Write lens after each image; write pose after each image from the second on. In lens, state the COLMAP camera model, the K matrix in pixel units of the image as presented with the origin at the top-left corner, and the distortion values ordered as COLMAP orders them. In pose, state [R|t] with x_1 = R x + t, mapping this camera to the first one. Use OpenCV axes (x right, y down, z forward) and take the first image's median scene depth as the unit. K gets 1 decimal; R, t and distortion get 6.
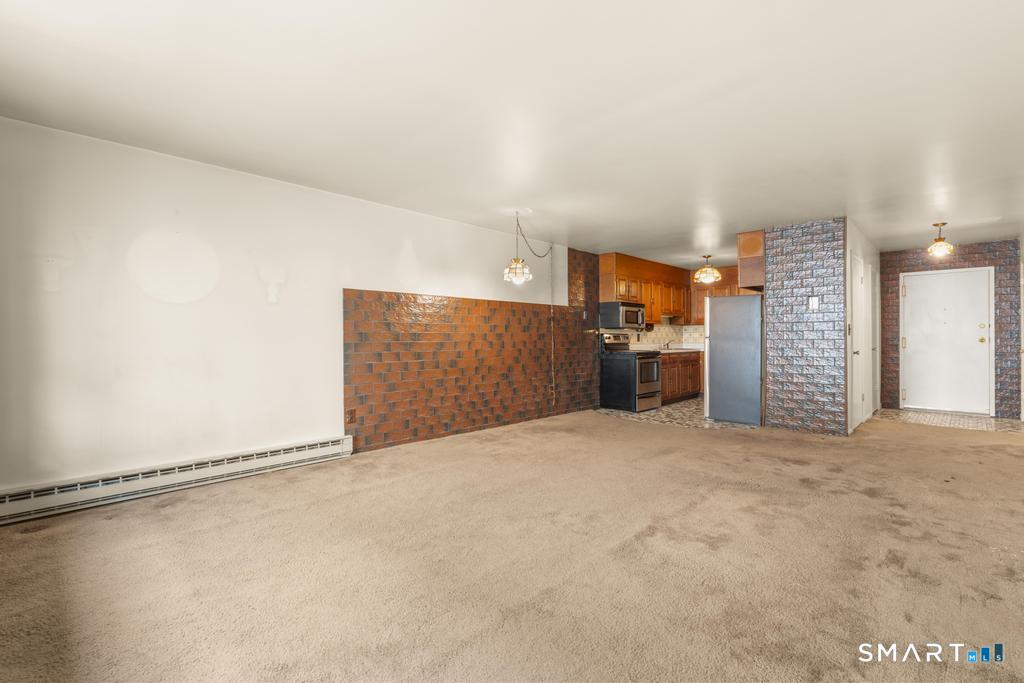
lens RADIAL K [[455.7, 0, 510.9], [0, 455.7, 339.4], [0, 0, 1]] dist [0.000052, 0.000053]
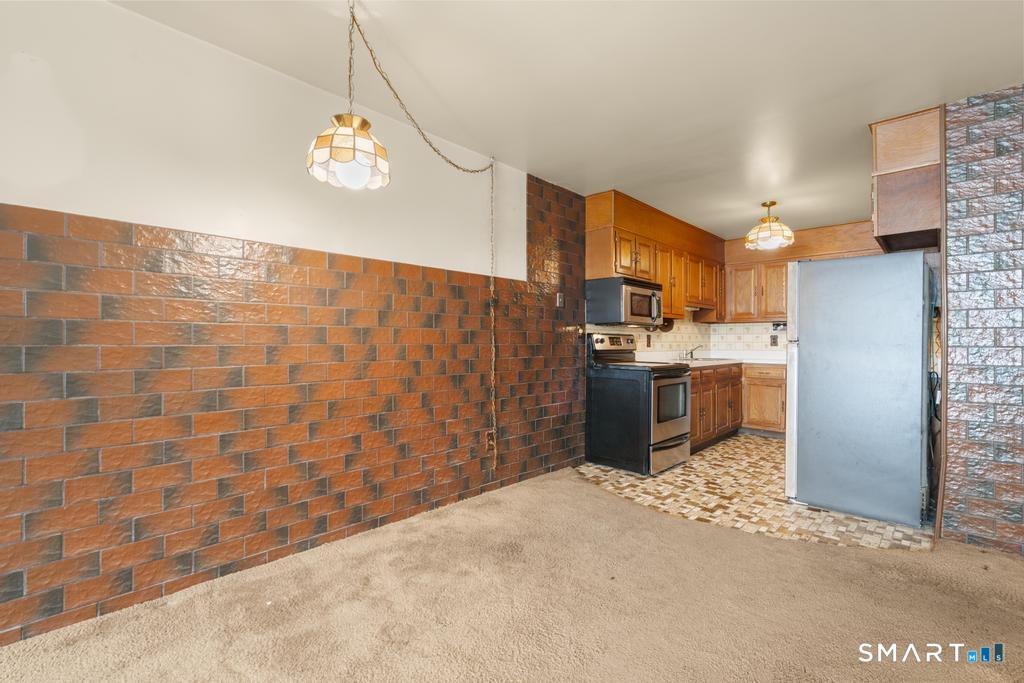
lens RADIAL K [[455.7, 0, 511.3], [0, 455.7, 341.6], [0, 0, 1]] dist [0.000052, 0.000053]
pose [[0.999884, 0.008323, 0.012722, 0.100988], [-0.008300, 0.999964, -0.001829, -0.000502], [-0.012737, 0.001723, 0.999917, 0.459001]]
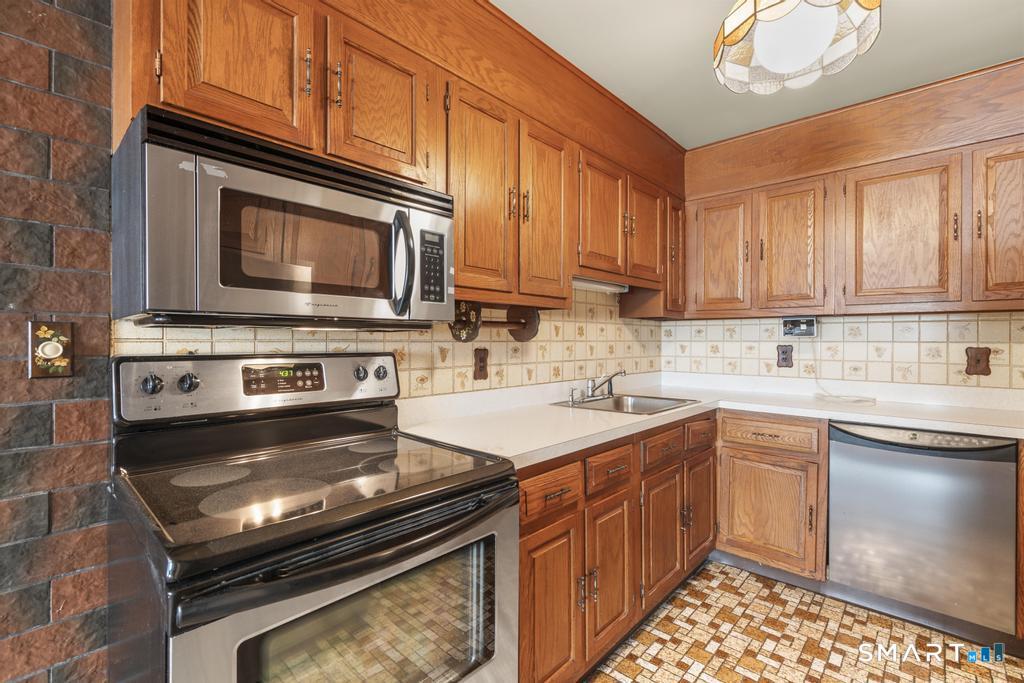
lens RADIAL K [[455.7, 0, 513.7], [0, 455.7, 341.1], [0, 0, 1]] dist [0.000052, 0.000053]
pose [[0.999489, 0.008082, 0.030929, 0.355481], [-0.008146, 0.999965, 0.001951, -0.020959], [-0.030912, -0.002202, 0.999520, 0.918784]]
